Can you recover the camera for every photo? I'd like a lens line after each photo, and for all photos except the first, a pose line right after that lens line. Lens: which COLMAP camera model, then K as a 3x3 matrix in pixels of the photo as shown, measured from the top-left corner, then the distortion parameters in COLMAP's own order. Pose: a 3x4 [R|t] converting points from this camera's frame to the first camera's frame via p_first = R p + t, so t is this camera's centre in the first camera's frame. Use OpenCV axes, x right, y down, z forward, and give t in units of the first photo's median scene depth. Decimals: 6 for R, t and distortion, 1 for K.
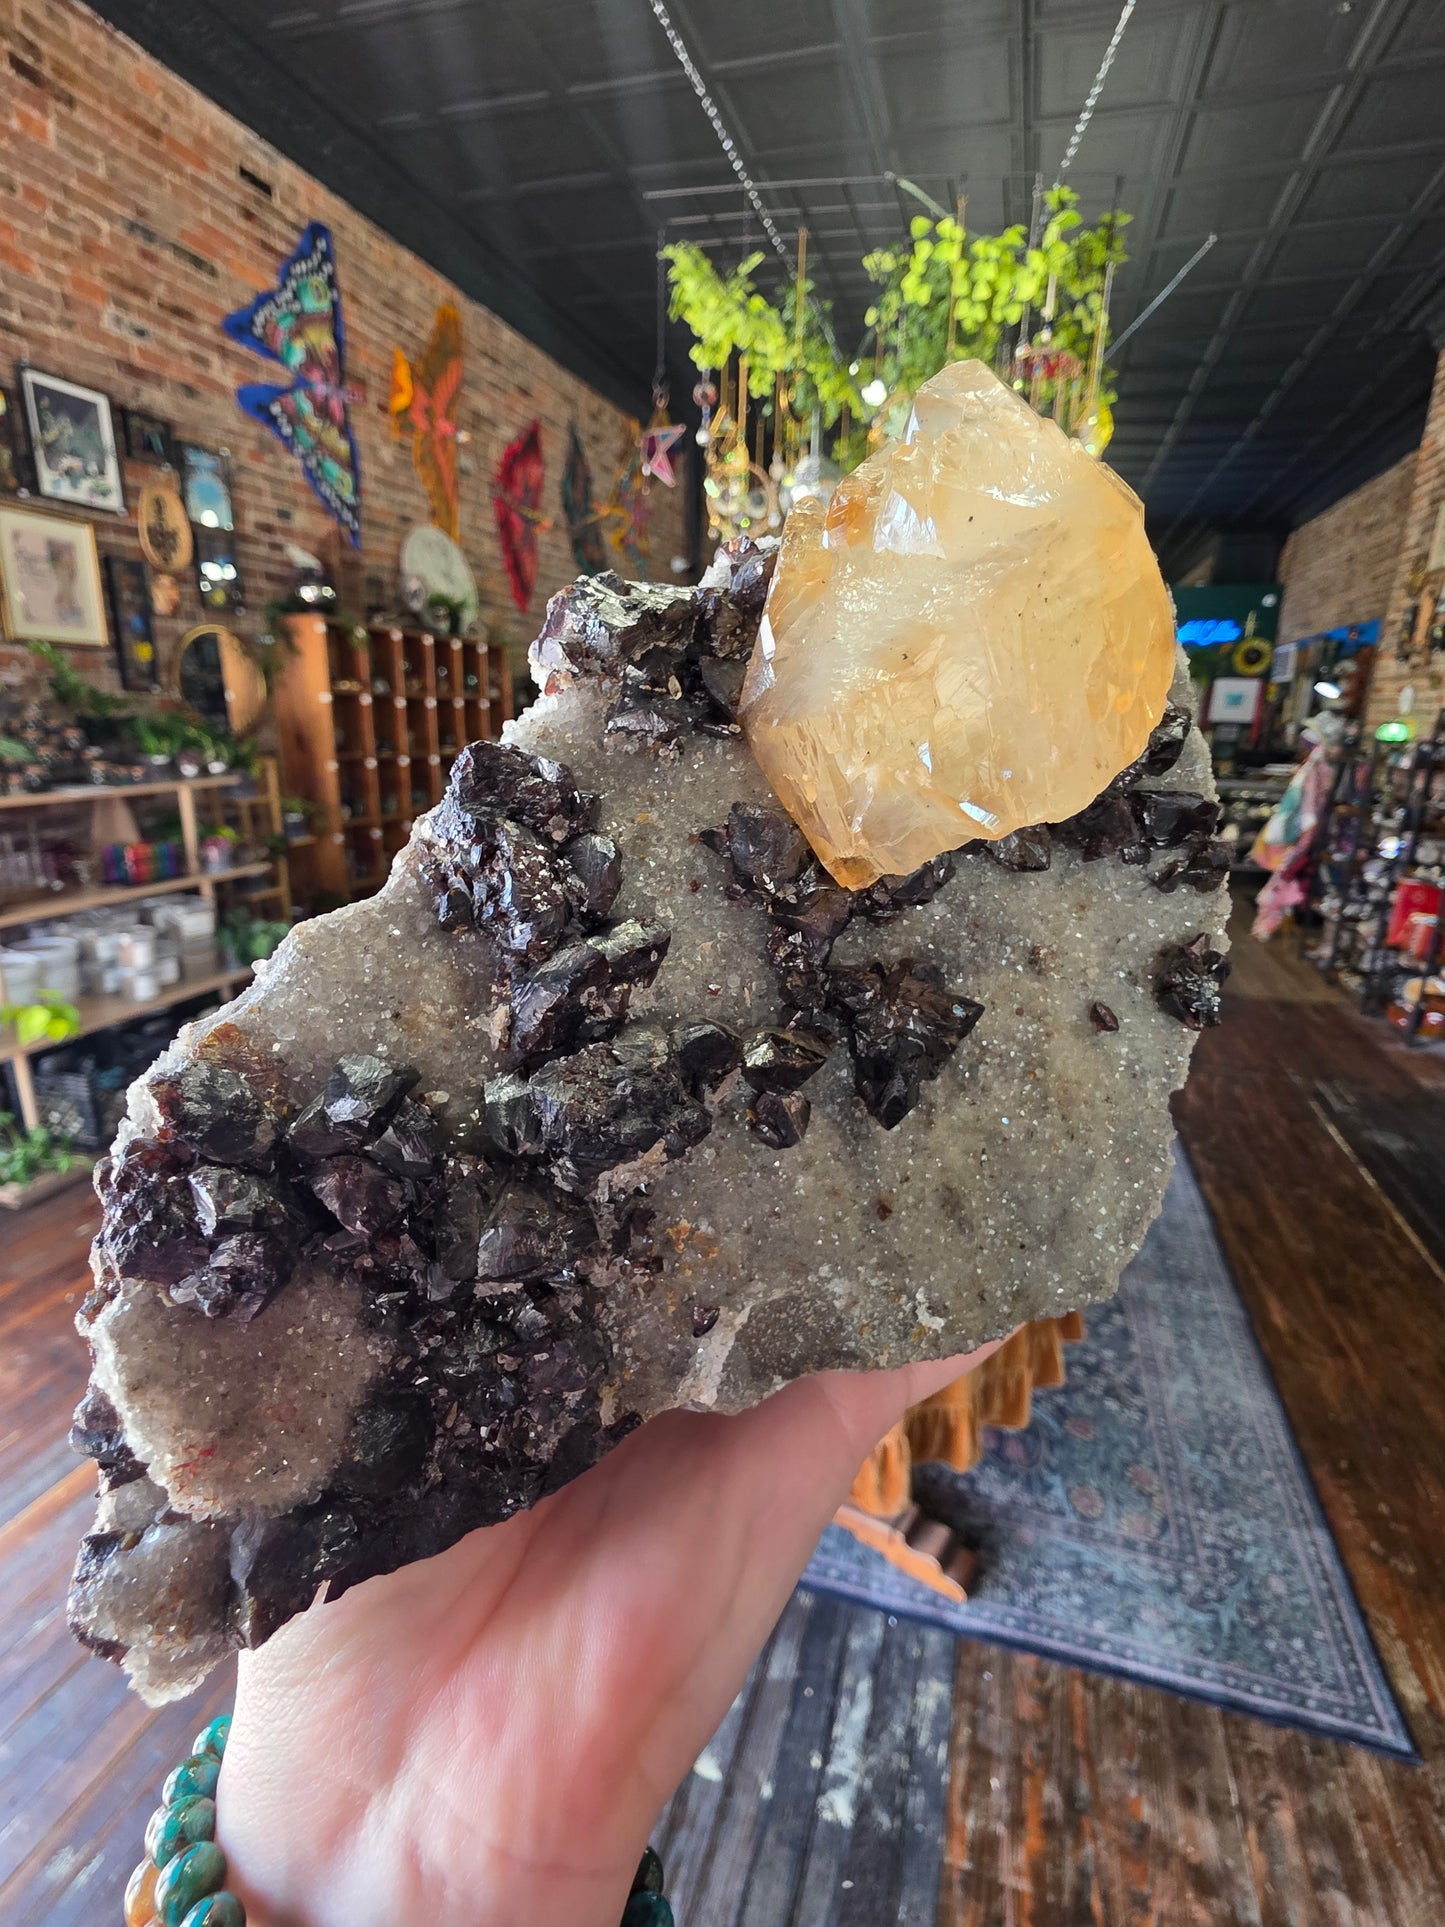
lens RADIAL K [[890.8, 0, 724.9], [0, 890.8, 969.8], [0, 0, 1]] dist [-0.008203, -0.000164]
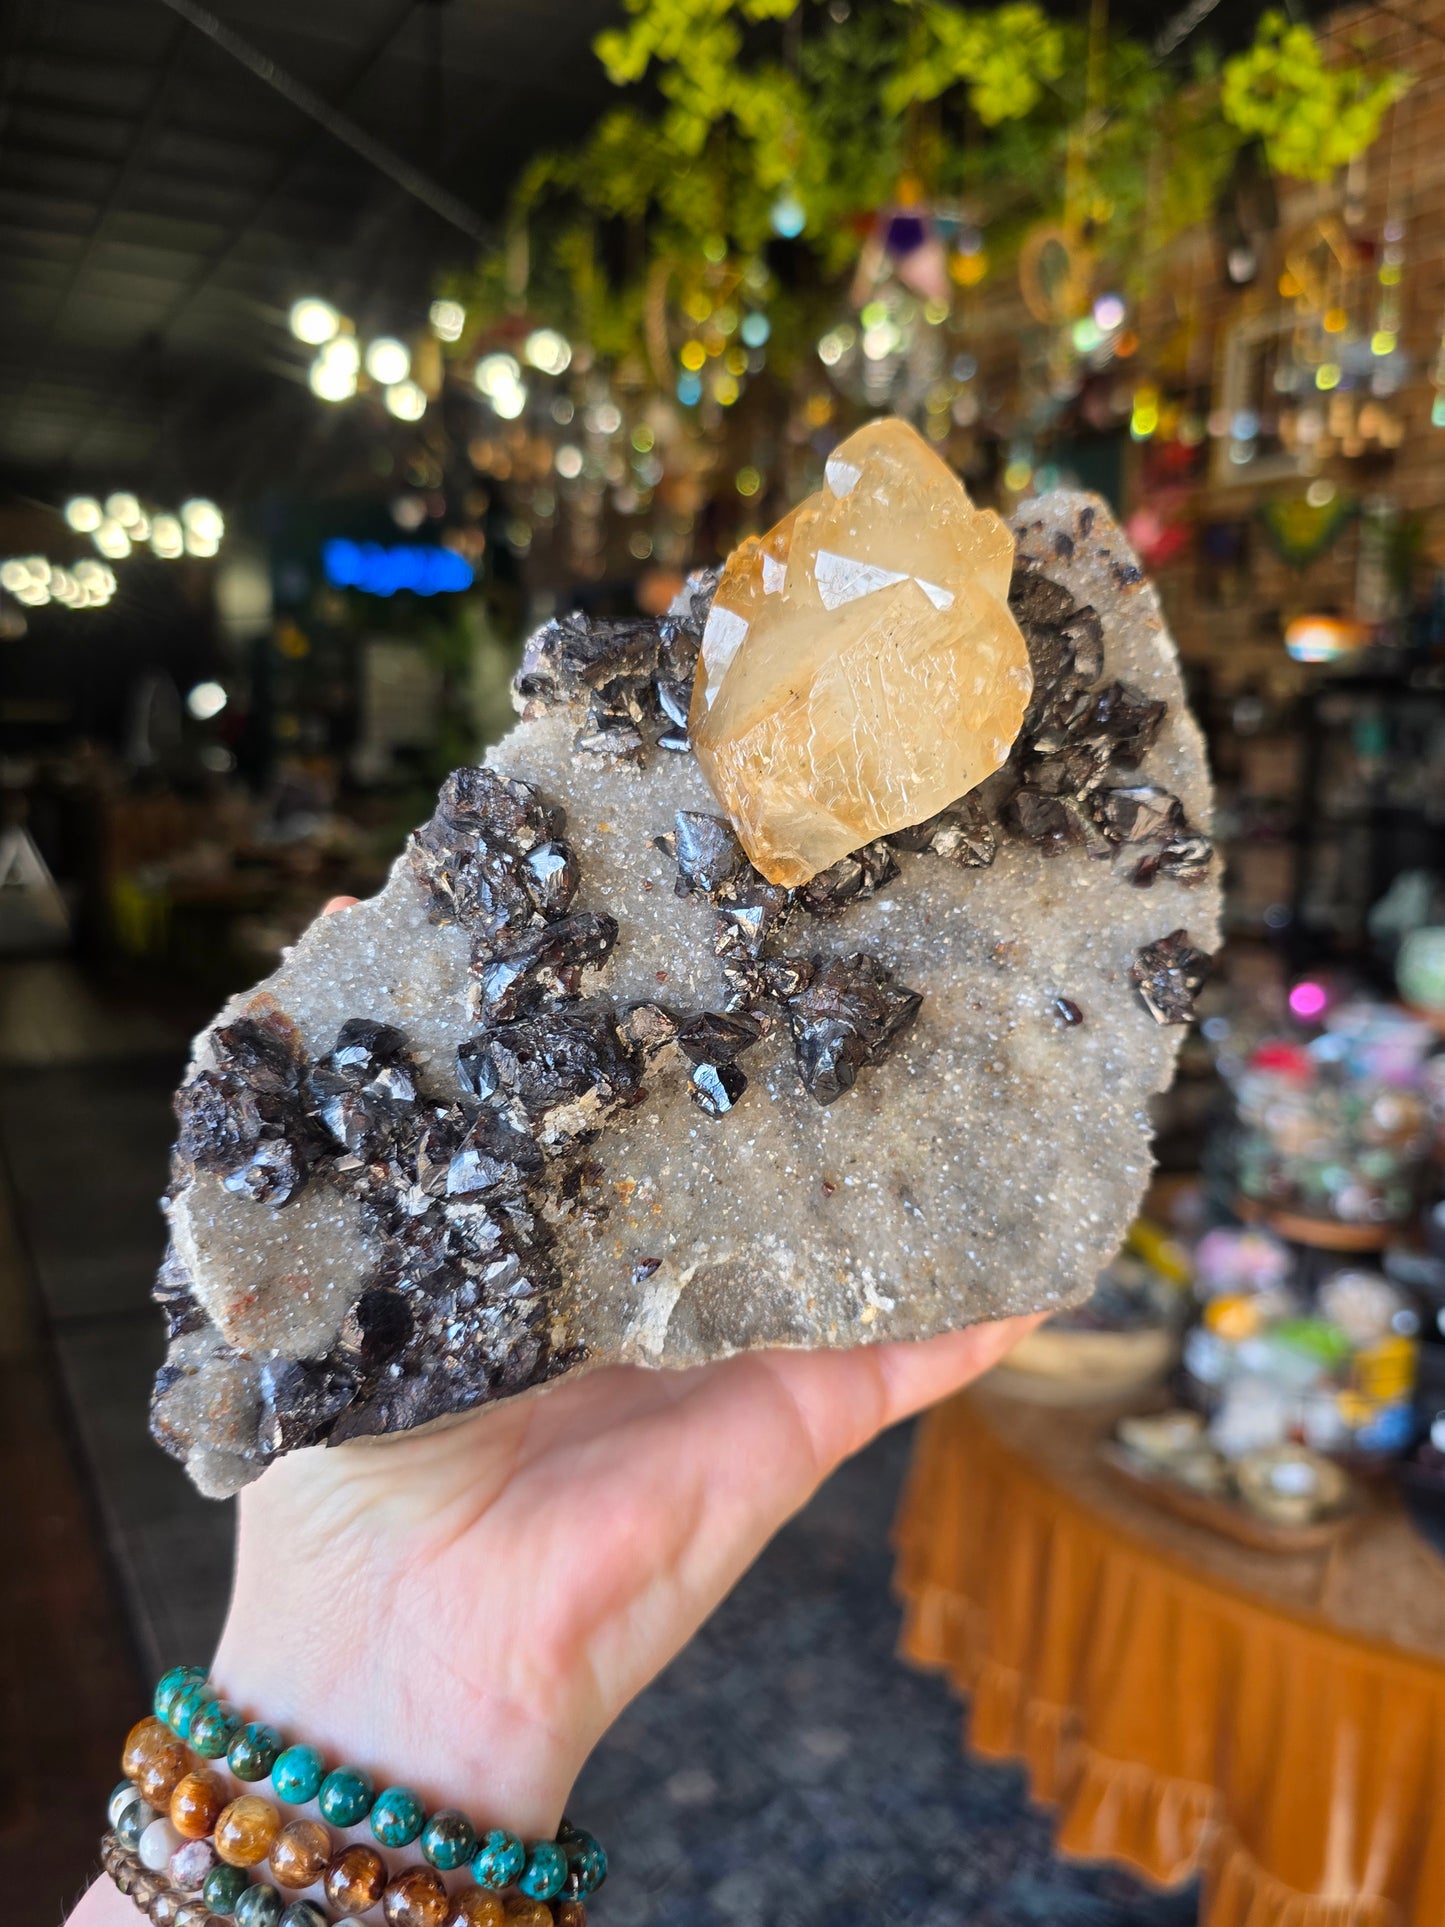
lens RADIAL K [[1547.1, 0, 718.7], [0, 1547.1, 936.8], [0, 0, 1]] dist [0.003472, -0.006050]
pose [[0.987456, -0.009724, -0.157596, 0.397656], [-0.003707, 0.996399, -0.084707, 0.148952], [0.157852, 0.084229, 0.983864, -0.995148]]
